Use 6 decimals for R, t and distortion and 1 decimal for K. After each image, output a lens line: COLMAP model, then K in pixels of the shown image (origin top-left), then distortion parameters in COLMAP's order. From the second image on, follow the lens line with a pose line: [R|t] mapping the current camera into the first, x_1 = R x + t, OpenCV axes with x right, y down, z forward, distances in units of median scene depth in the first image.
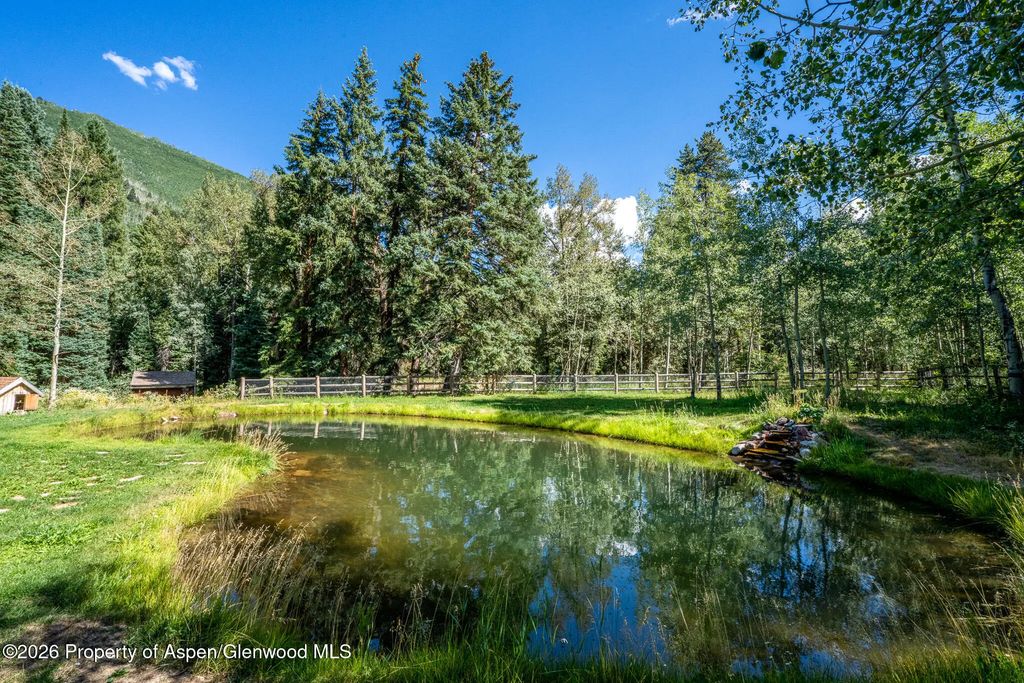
lens RADIAL K [[472.6, 0, 506.1], [0, 472.6, 340.1], [0, 0, 1]] dist [-0.043850, 0.013443]
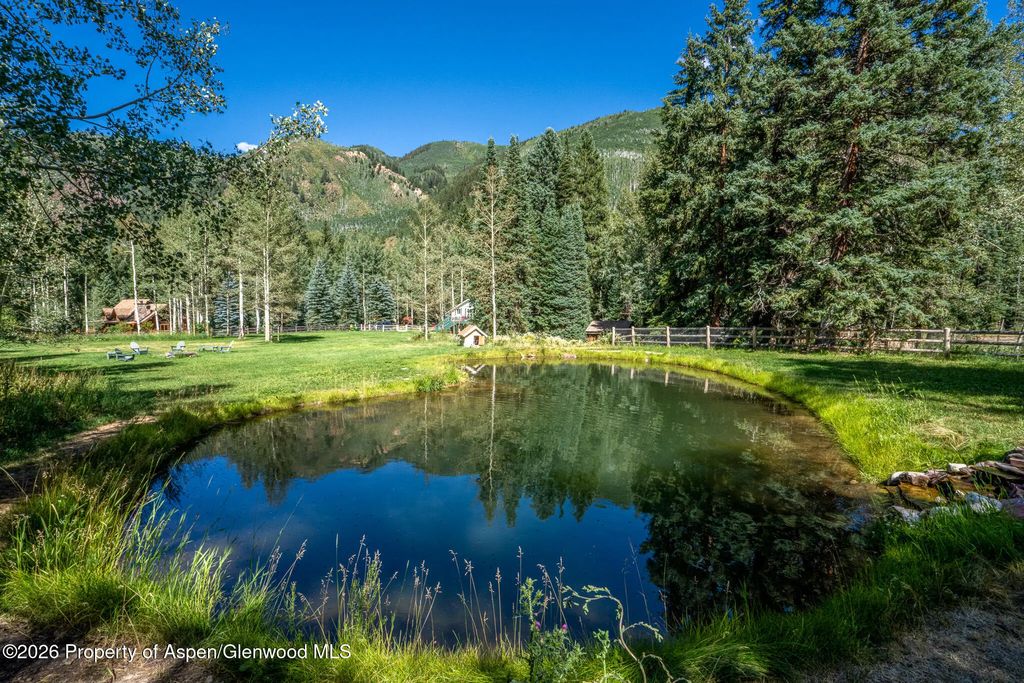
lens RADIAL K [[472.6, 0, 506.1], [0, 472.6, 340.1], [0, 0, 1]] dist [-0.043850, 0.013443]
pose [[0.476999, 0.041345, -0.877931, 0.352861], [0.059467, 0.995086, 0.079172, 0.001233], [0.876890, -0.089973, 0.472196, 0.173403]]
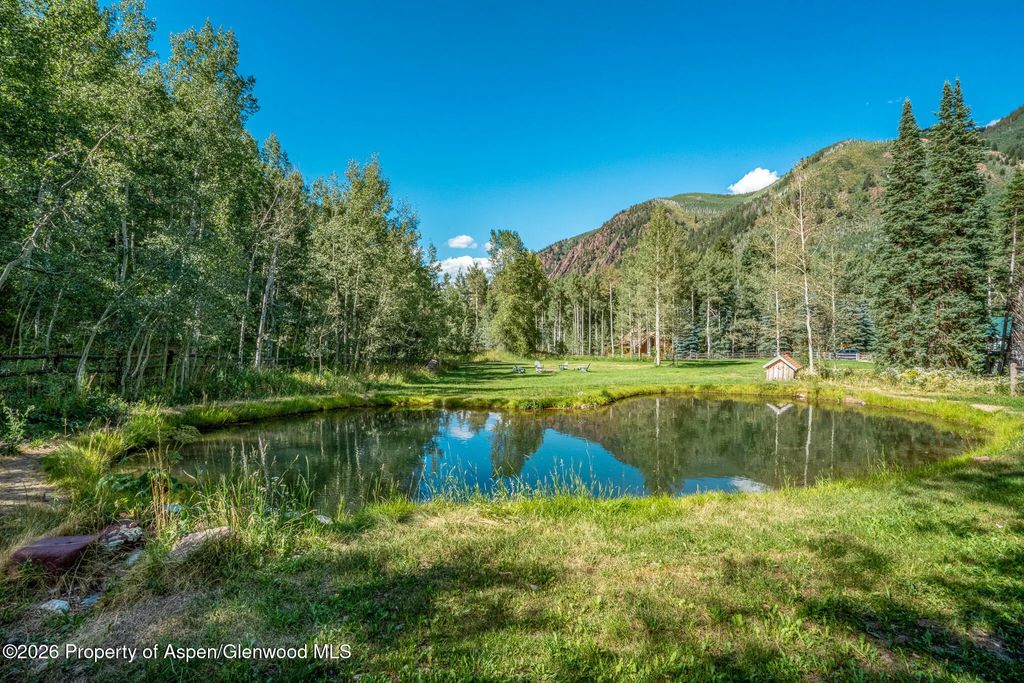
lens RADIAL K [[472.6, 0, 506.1], [0, 472.6, 340.1], [0, 0, 1]] dist [-0.043850, 0.013443]
pose [[-0.529877, -0.006893, -0.848046, 0.381152], [0.051391, 0.997868, -0.040222, 0.032438], [0.846516, -0.064895, -0.528394, 0.684162]]
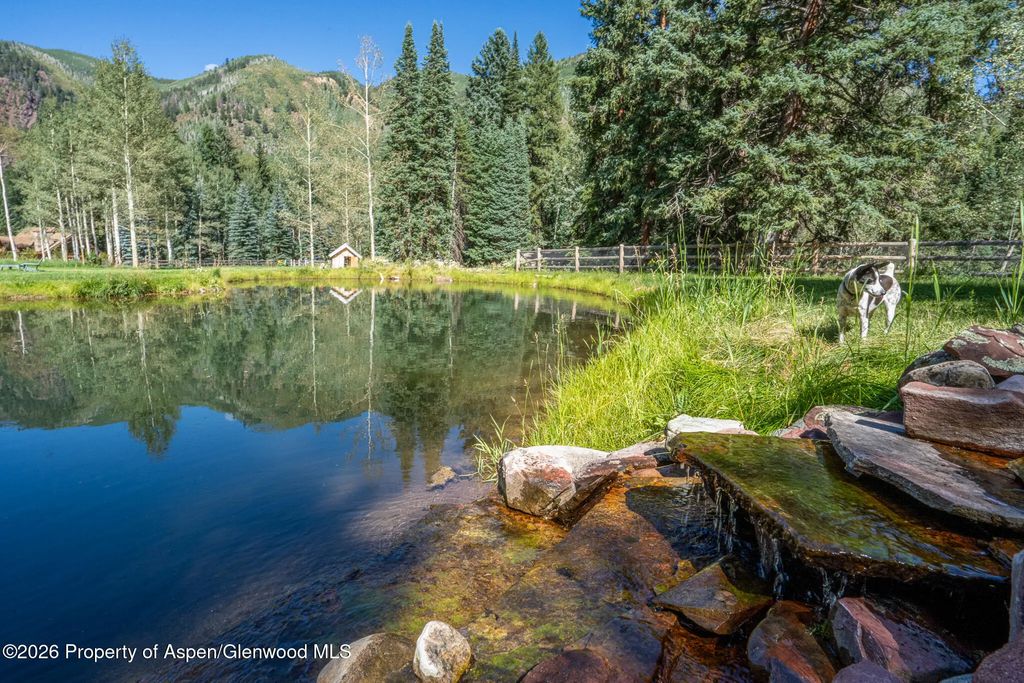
lens RADIAL K [[487.2, 0, 510.4], [0, 487.2, 339.4], [0, 0, 1]] dist [-0.041466, 0.013161]
pose [[0.509015, 0.137547, -0.849697, 0.292457], [0.033144, 0.983286, 0.179027, 0.078906], [0.860119, -0.119290, 0.495948, 0.442091]]
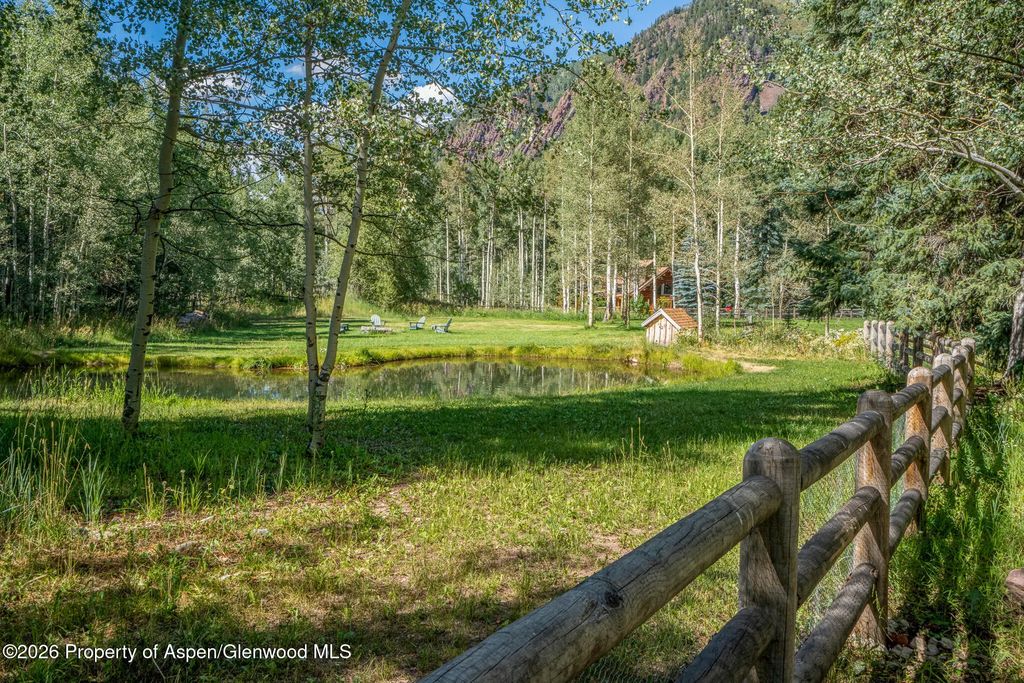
lens RADIAL K [[971.4, 0, 512.0], [0, 971.4, 341.5], [0, 0, 1]] dist [0.069783, -0.001527]
pose [[-0.457003, 0.043835, -0.888384, 0.641217], [0.039395, 0.998802, 0.029017, 0.051542], [0.888592, -0.021737, -0.458182, 1.103296]]
